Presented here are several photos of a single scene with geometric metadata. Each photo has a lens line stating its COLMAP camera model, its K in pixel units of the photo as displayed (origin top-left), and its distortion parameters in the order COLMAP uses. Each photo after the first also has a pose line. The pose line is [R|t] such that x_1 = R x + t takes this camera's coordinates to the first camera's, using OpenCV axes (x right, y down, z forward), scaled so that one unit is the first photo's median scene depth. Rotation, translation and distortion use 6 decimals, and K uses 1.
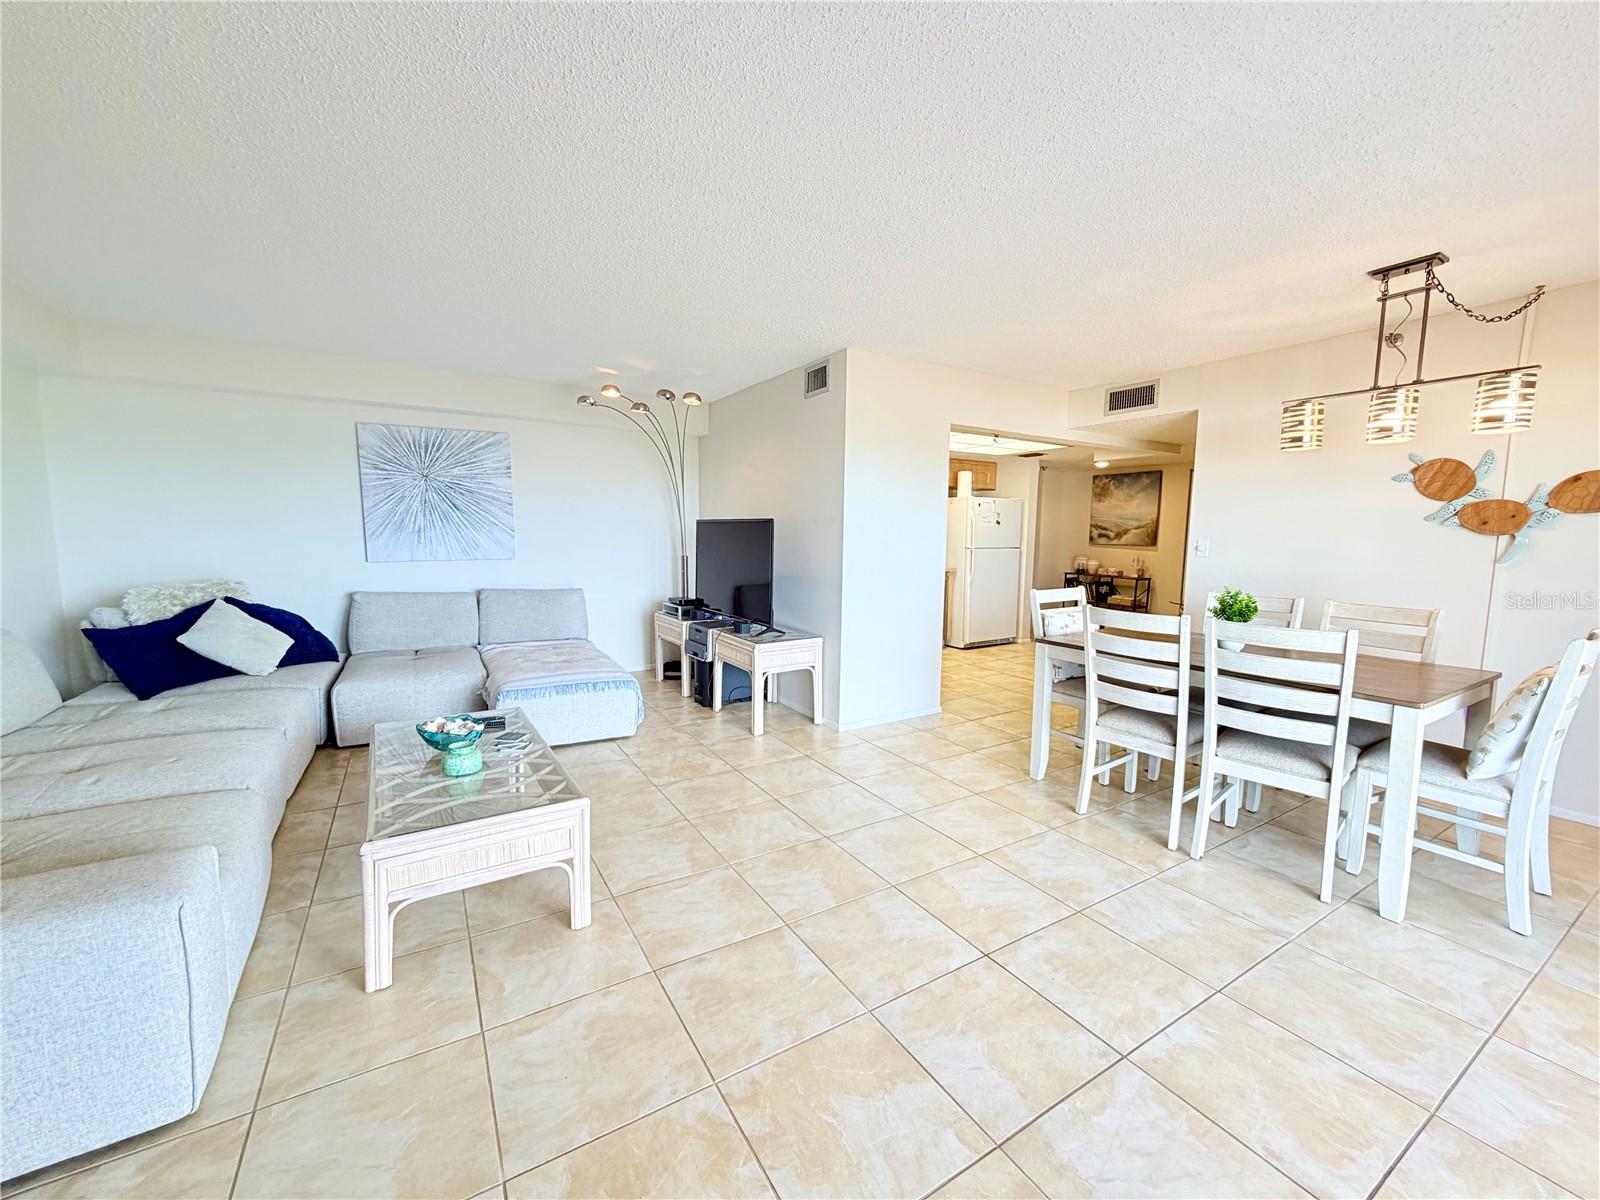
lens RADIAL K [[640.7, 0, 806.2], [0, 640.7, 599.6], [0, 0, 1]] dist [-0.000856, 0.000767]
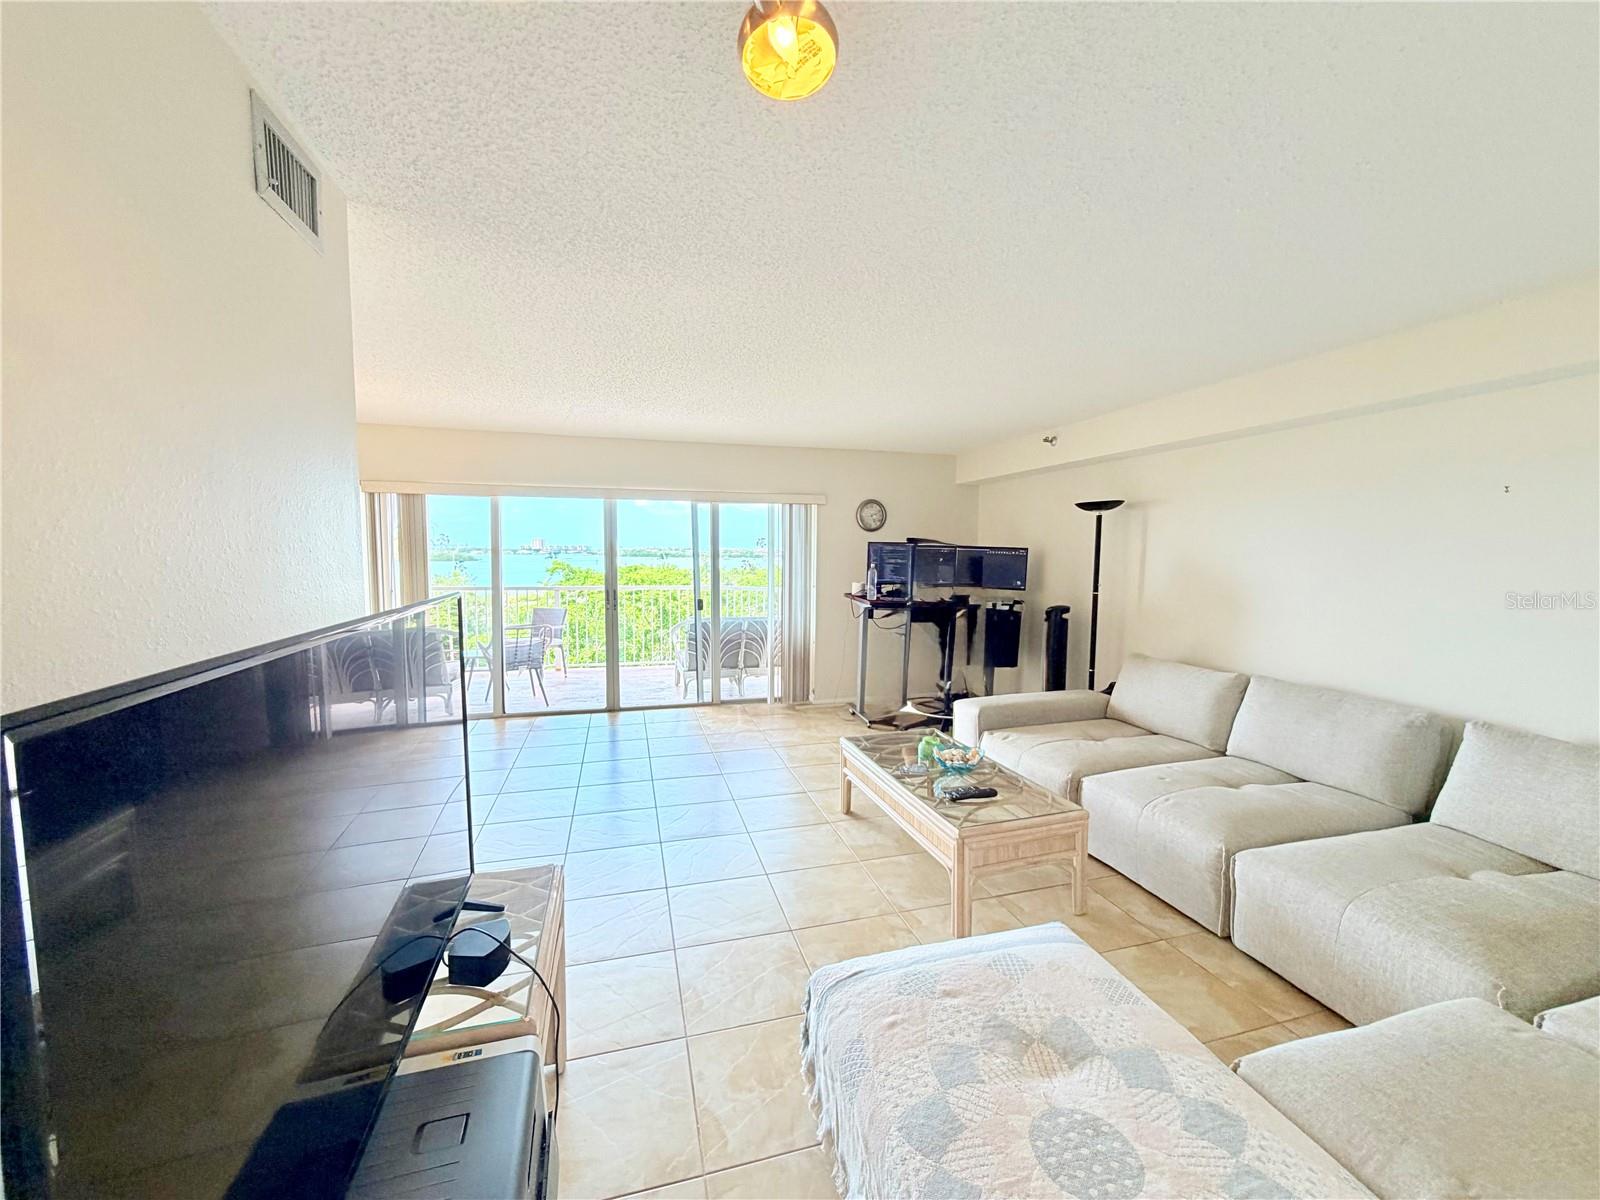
lens RADIAL K [[634.9, 0, 803.8], [0, 634.9, 599.7], [0, 0, 1]] dist [-0.000806, 0.000121]
pose [[-0.962602, -0.038798, 0.268127, -0.303699], [0.010064, 0.983889, 0.178500, -0.160771], [-0.270733, 0.174523, -0.946702, 1.132522]]
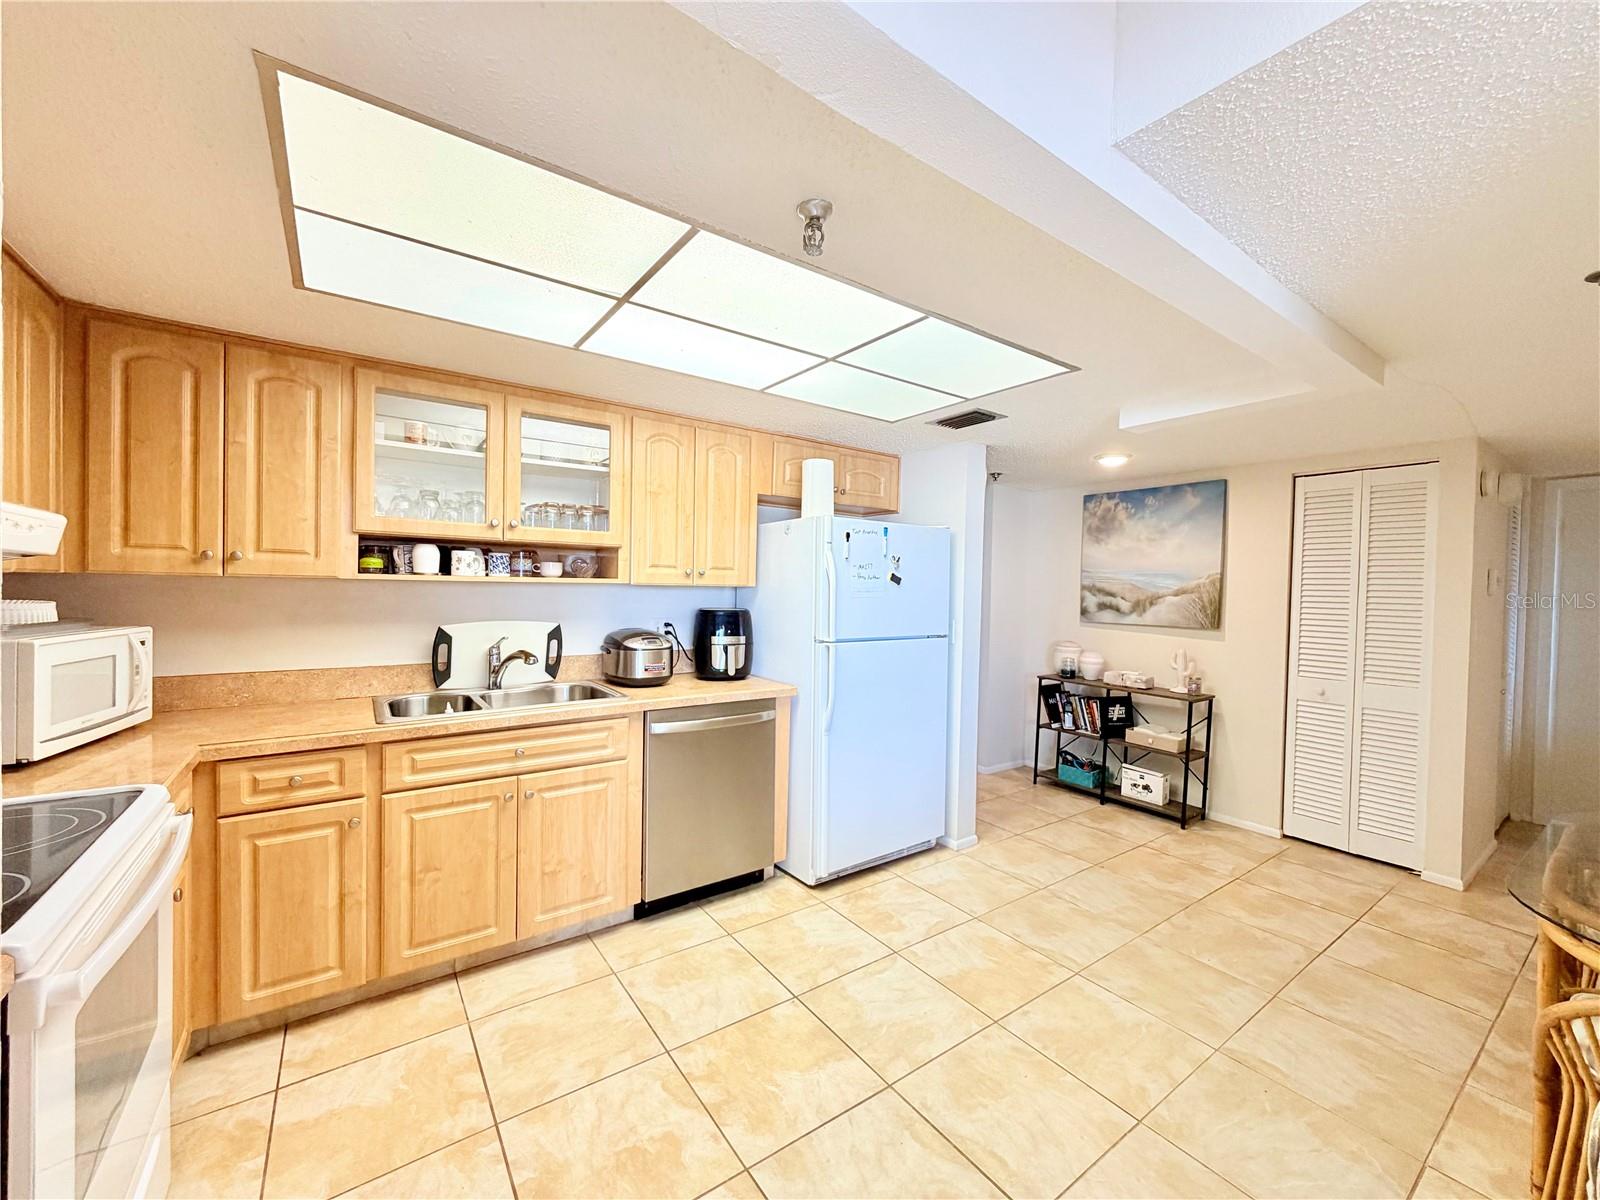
lens RADIAL K [[640.7, 0, 806.2], [0, 640.7, 599.6], [0, 0, 1]] dist [-0.000856, 0.000767]
pose [[0.997262, 0.007583, 0.073565, 0.308362], [-0.000996, 0.996016, -0.089170, -0.101373], [-0.073948, 0.088852, 0.993296, 0.858089]]
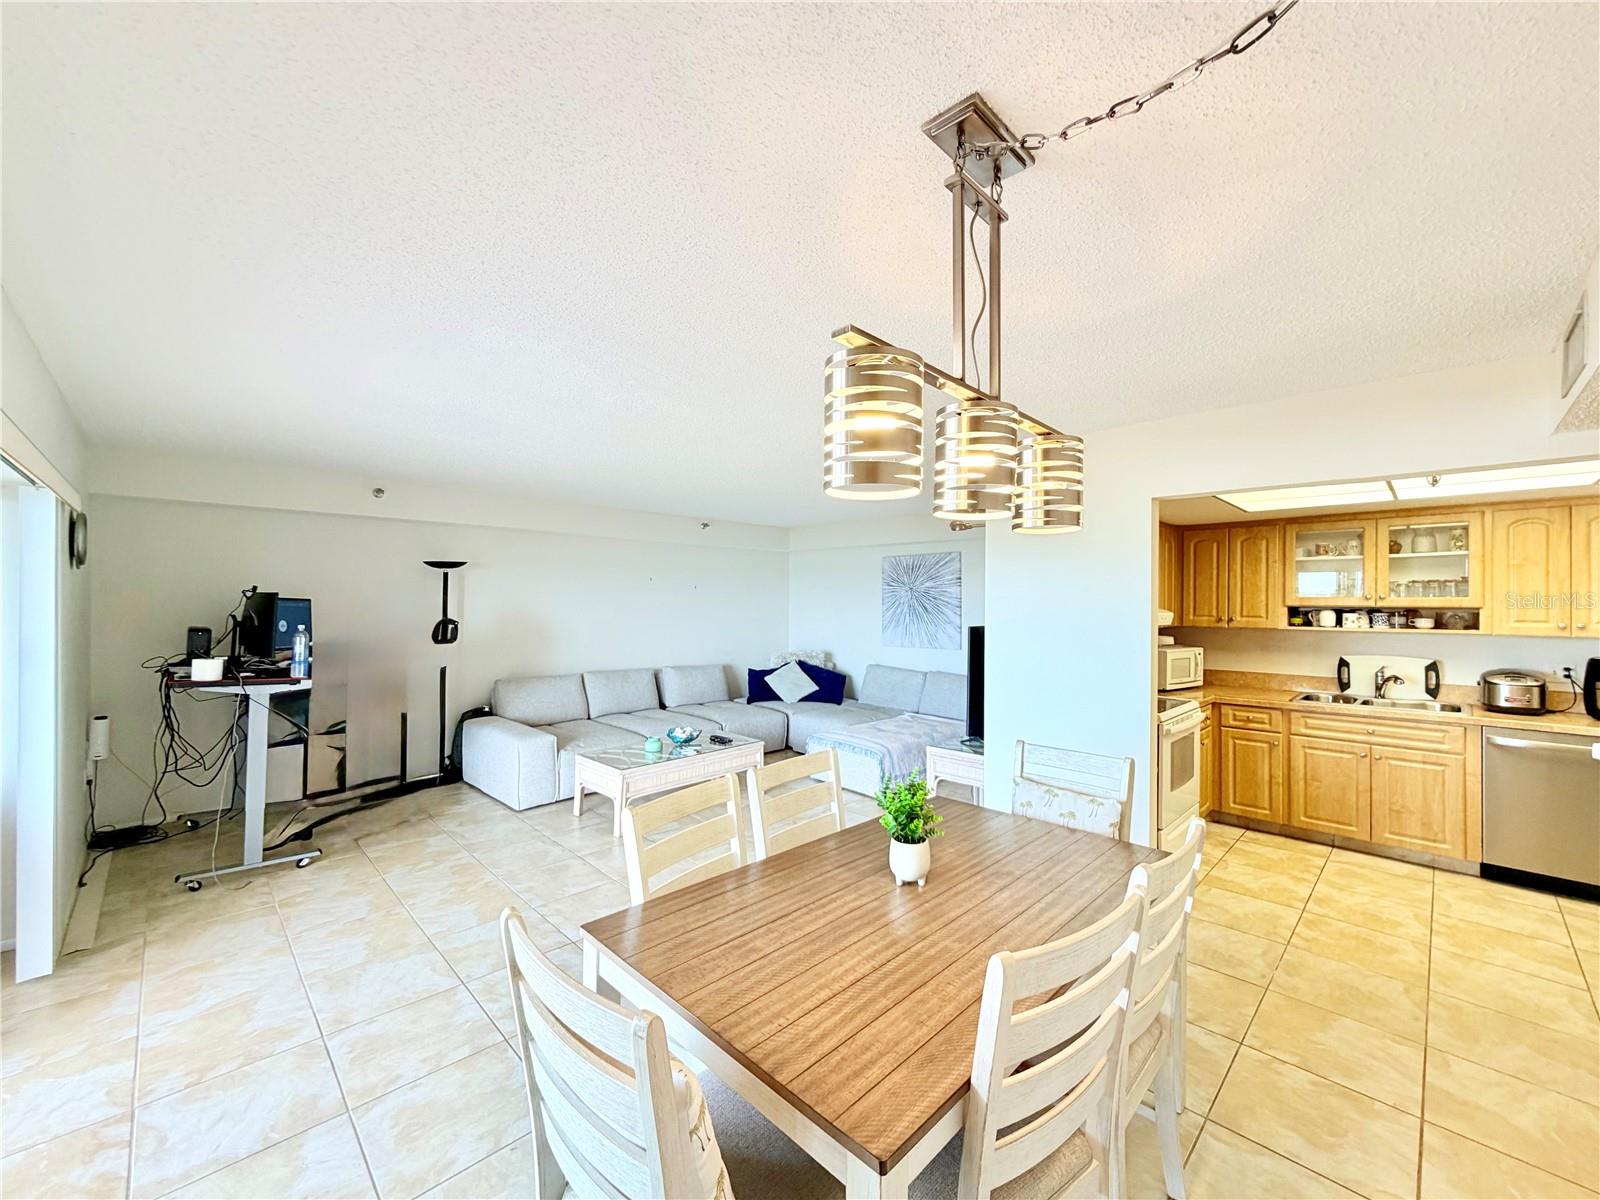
lens RADIAL K [[640.7, 0, 806.2], [0, 640.7, 599.6], [0, 0, 1]] dist [-0.000856, 0.000767]
pose [[0.231341, -0.011296, -0.972807, 0.757963], [-0.107491, 0.993514, -0.037099, -0.090899], [0.966916, 0.113150, 0.228626, 0.454071]]
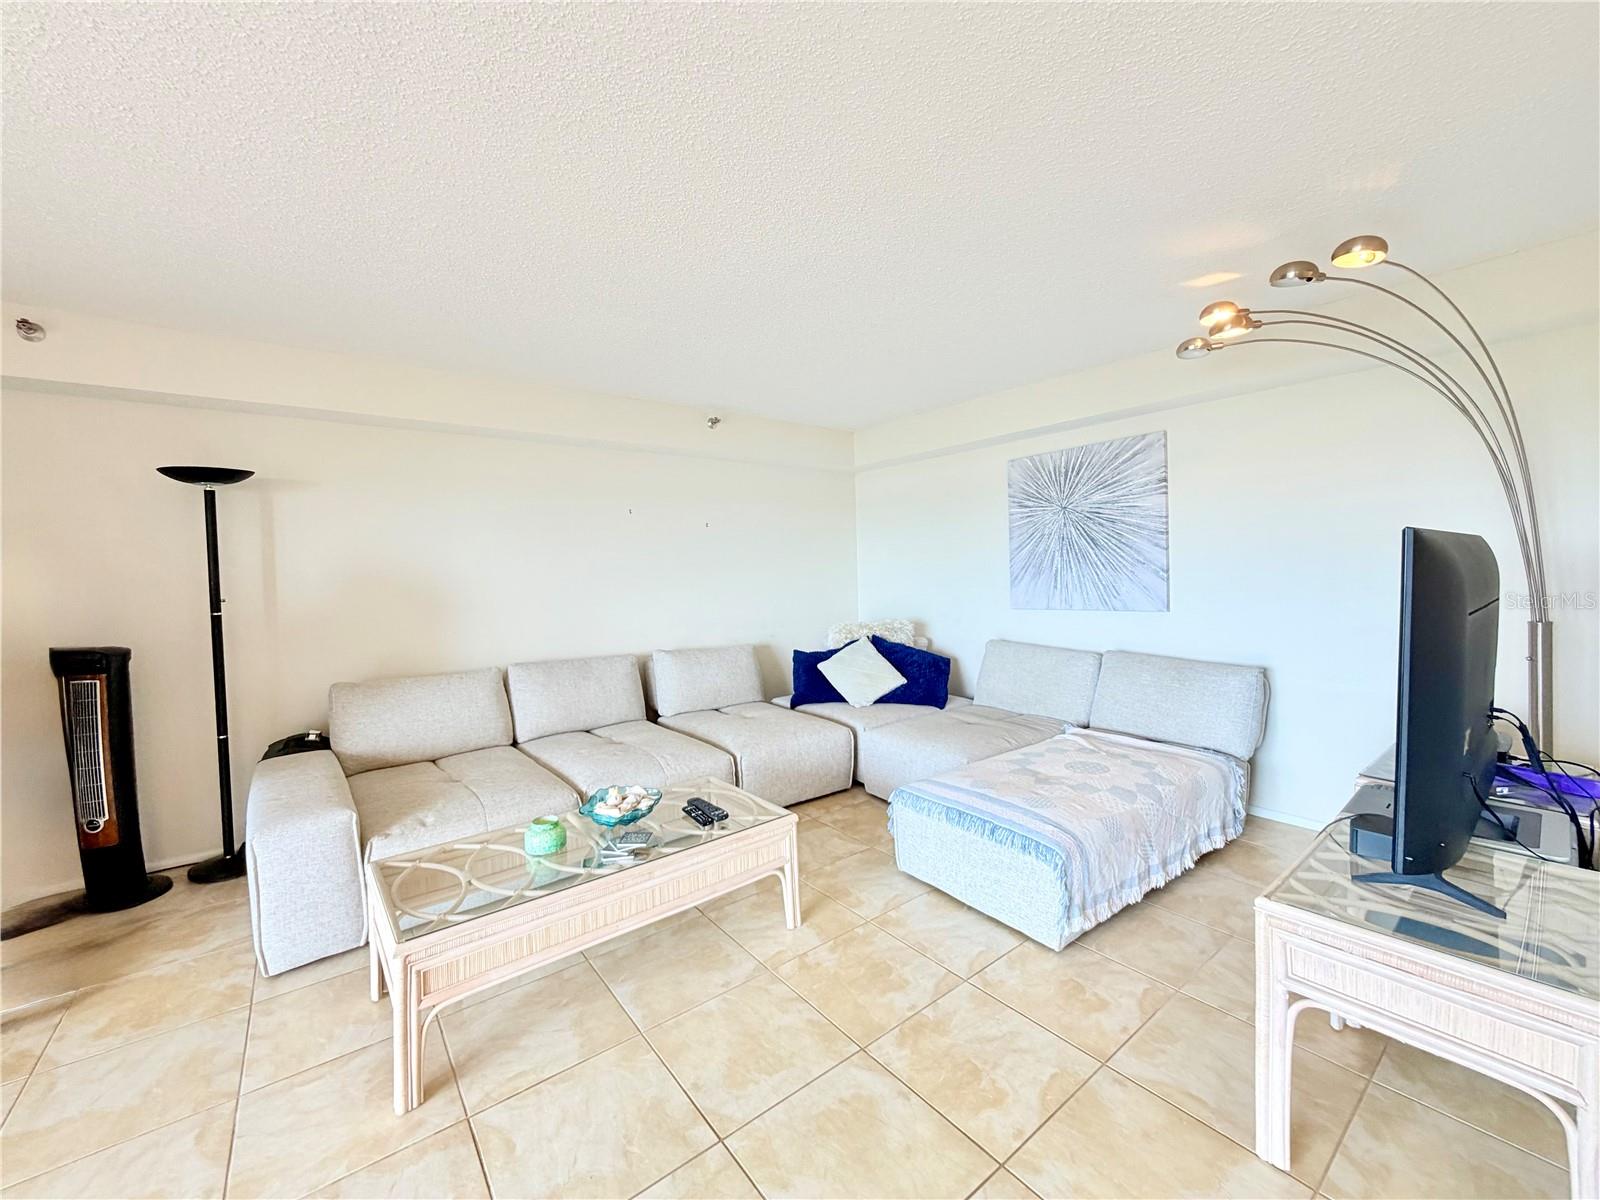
lens RADIAL K [[640.7, 0, 806.2], [0, 640.7, 599.6], [0, 0, 1]] dist [-0.000856, 0.000767]
pose [[0.111400, 0.027415, -0.993397, 0.197023], [-0.078063, 0.996772, 0.018755, -0.065211], [0.990705, 0.075459, 0.113180, 0.593519]]
